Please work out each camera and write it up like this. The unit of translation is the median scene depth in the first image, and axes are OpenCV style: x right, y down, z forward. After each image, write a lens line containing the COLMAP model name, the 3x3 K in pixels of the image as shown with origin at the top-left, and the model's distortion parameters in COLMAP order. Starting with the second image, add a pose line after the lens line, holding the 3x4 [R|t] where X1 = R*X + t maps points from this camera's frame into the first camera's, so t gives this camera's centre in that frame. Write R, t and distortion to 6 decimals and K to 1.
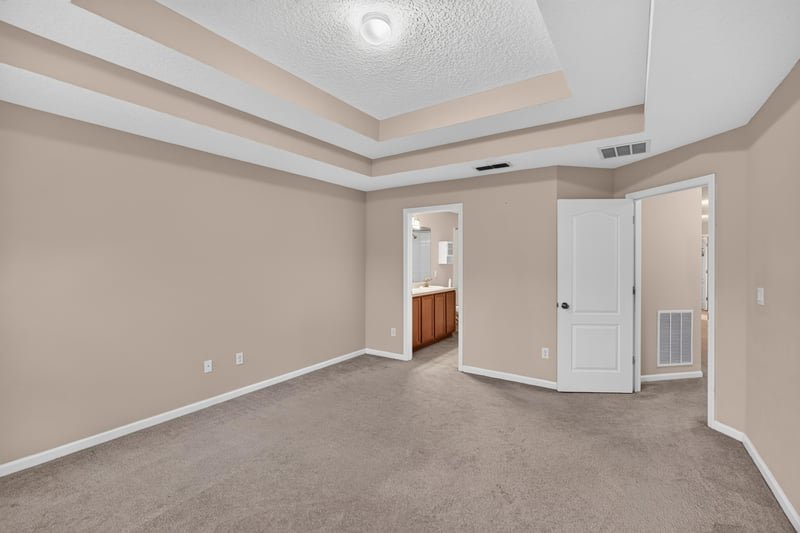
lens RADIAL K [[349.8, 0, 403.0], [0, 349.8, 263.2], [0, 0, 1]] dist [-0.009899, 0.000169]
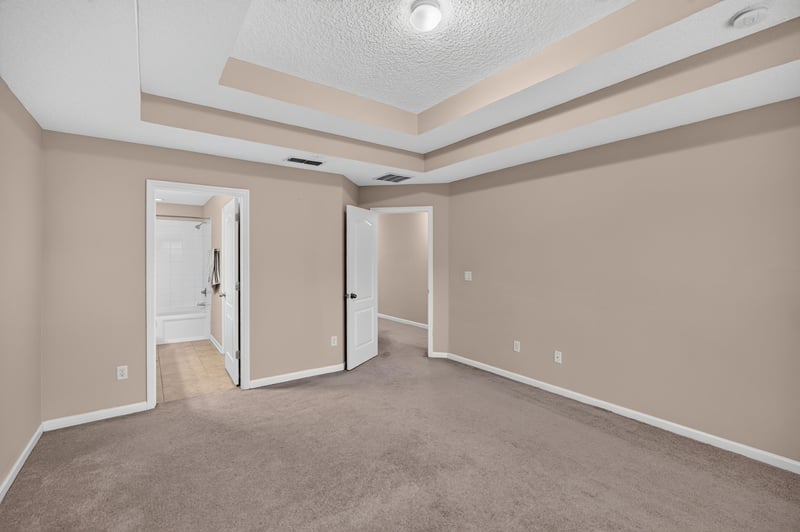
lens RADIAL K [[349.8, 0, 403.0], [0, 349.8, 262.7], [0, 0, 1]] dist [-0.009899, 0.000169]
pose [[0.350391, -0.018597, 0.936419, -0.566630], [0.005745, 0.999827, 0.017707, -0.010648], [-0.936586, -0.000824, 0.350437, 0.409683]]
